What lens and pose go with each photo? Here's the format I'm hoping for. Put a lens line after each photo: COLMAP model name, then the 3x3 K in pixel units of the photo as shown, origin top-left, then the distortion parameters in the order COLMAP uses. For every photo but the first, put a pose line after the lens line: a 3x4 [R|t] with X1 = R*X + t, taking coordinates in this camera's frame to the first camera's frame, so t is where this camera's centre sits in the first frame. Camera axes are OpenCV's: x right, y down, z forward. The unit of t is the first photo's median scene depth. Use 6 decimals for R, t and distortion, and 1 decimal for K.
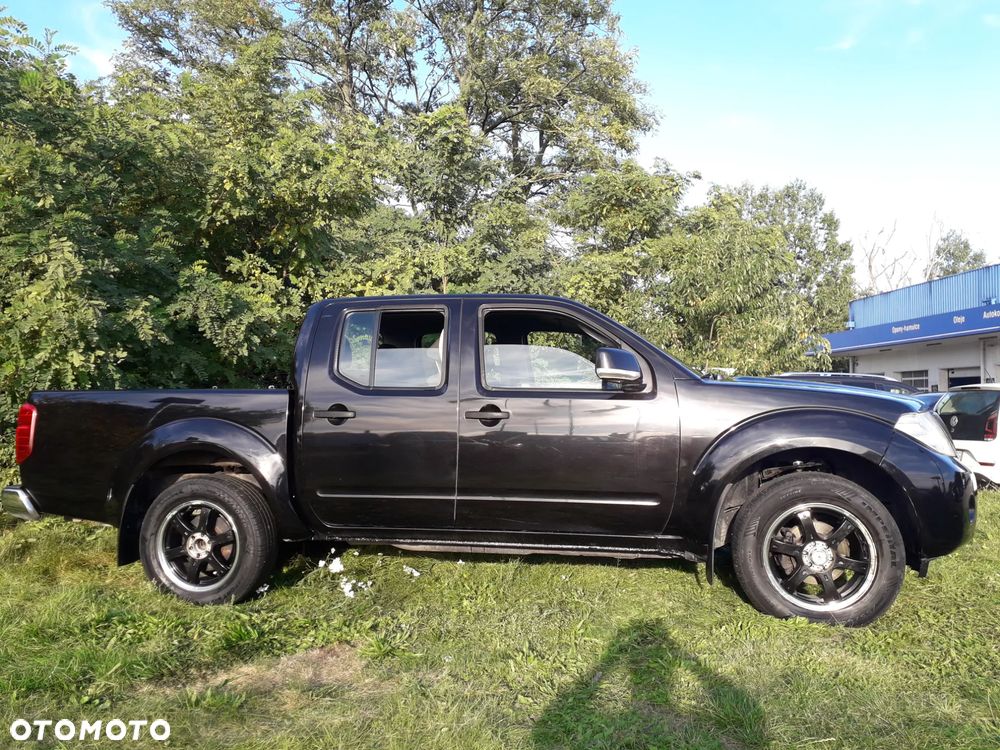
lens RADIAL K [[798.1, 0, 504.9], [0, 798.1, 375.9], [0, 0, 1]] dist [0.060545, -0.054340]
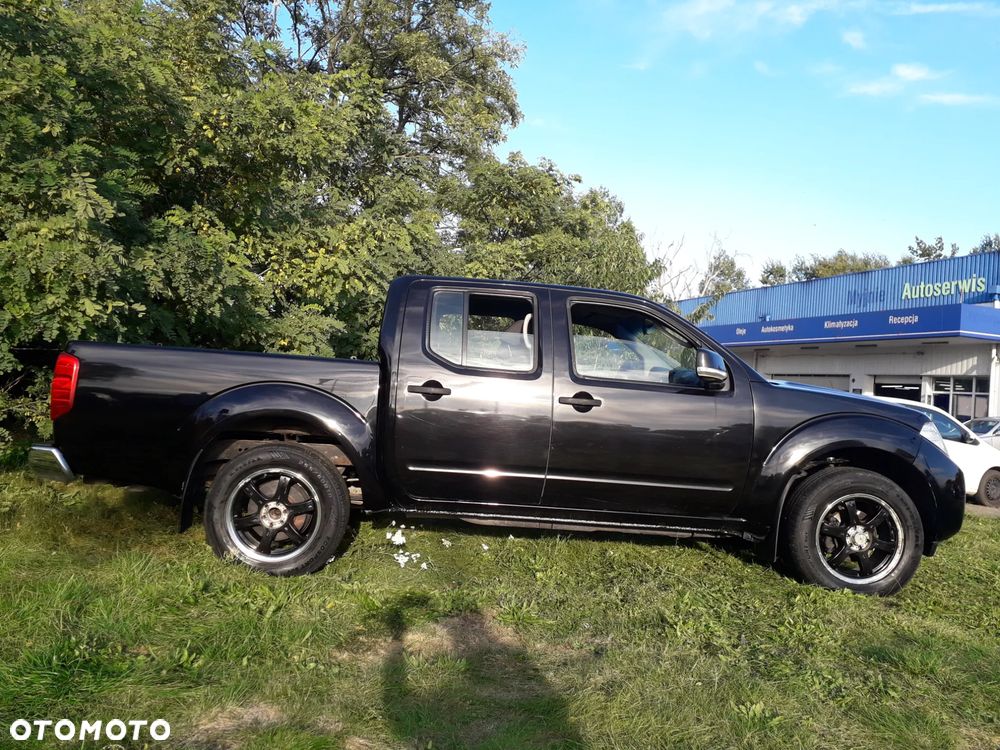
lens RADIAL K [[798.1, 0, 503.5], [0, 798.1, 371.7], [0, 0, 1]] dist [0.060545, -0.054340]
pose [[0.961541, 0.073551, 0.264632, -0.265071], [-0.079350, 0.996783, 0.011277, 0.003454], [-0.262951, -0.031841, 0.964284, -0.004189]]
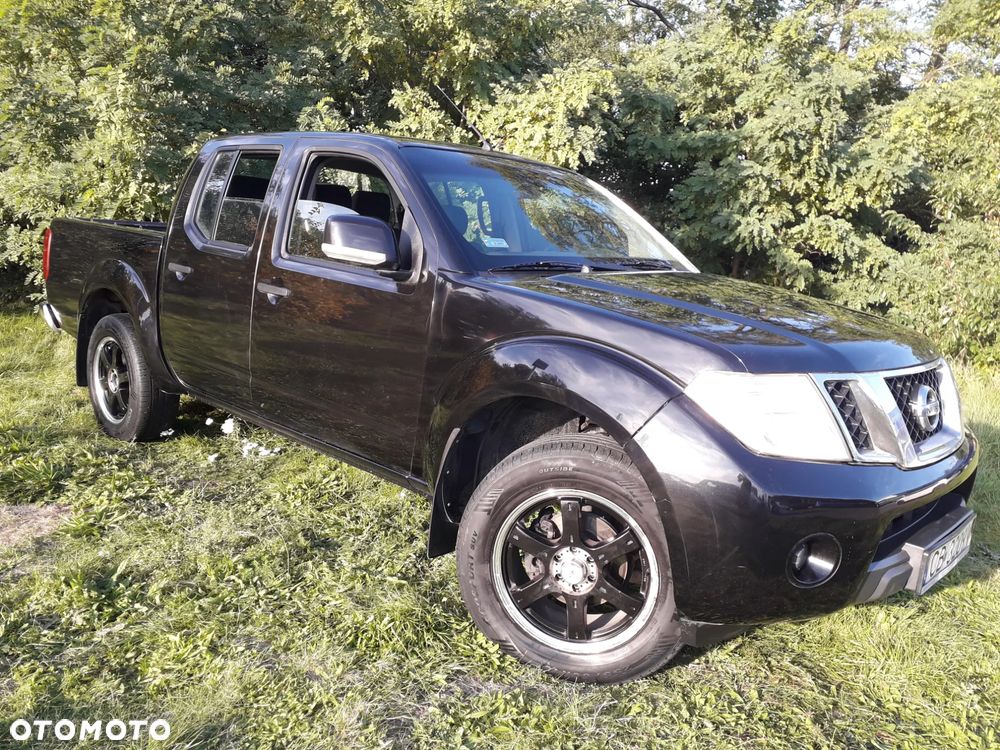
lens RADIAL K [[798.1, 0, 497.6], [0, 798.1, 360.8], [0, 0, 1]] dist [0.060545, -0.054340]
pose [[0.841454, 0.164872, -0.514560, 0.390275], [-0.070964, 0.977782, 0.197248, -0.036893], [0.535648, -0.129460, 0.834459, 0.277571]]
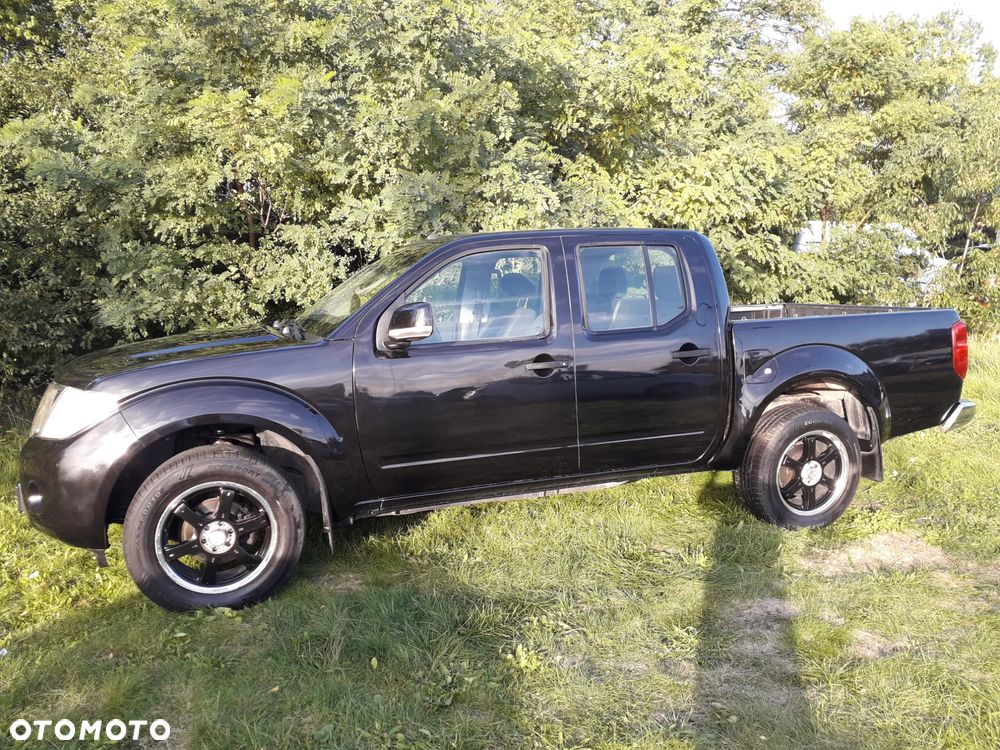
lens RADIAL K [[798.1, 0, 497.0], [0, 798.1, 368.5], [0, 0, 1]] dist [0.060545, -0.054340]
pose [[0.994864, 0.017241, -0.099745, -0.402979], [0.001640, 0.982513, 0.186187, -0.089109], [0.101210, -0.185394, 0.977438, -0.147057]]
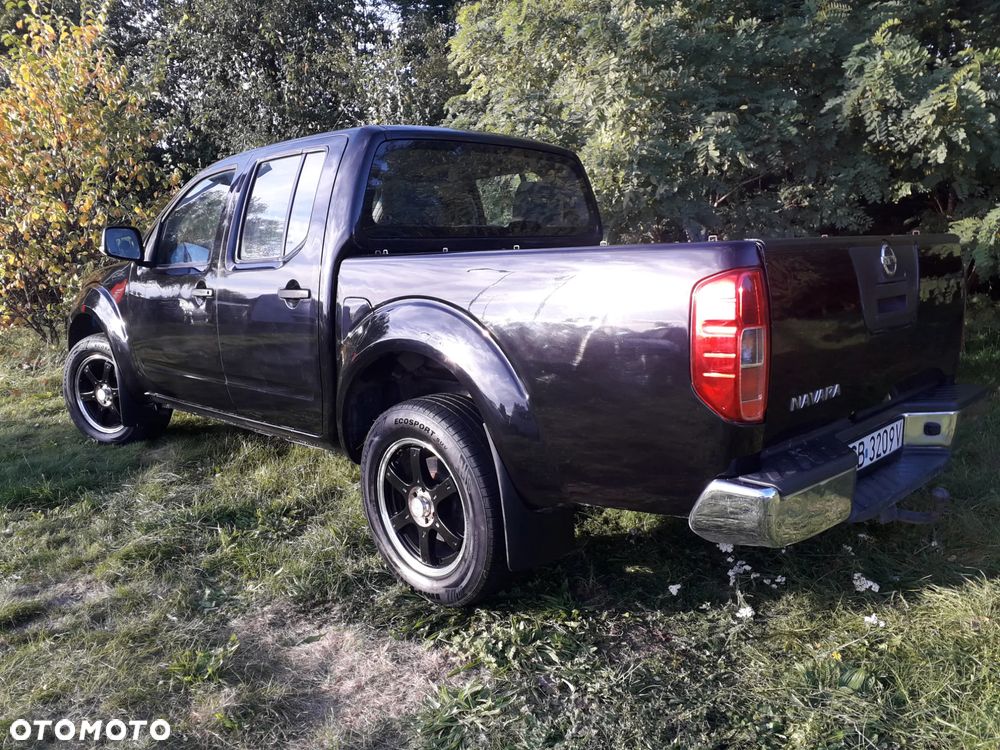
lens RADIAL K [[798.1, 0, 503.7], [0, 798.1, 365.9], [0, 0, 1]] dist [0.060545, -0.054340]
pose [[0.313460, 0.156506, -0.936616, 0.222228], [0.087591, 0.977355, 0.192627, -0.018964], [0.945553, -0.142420, 0.292653, 0.495269]]
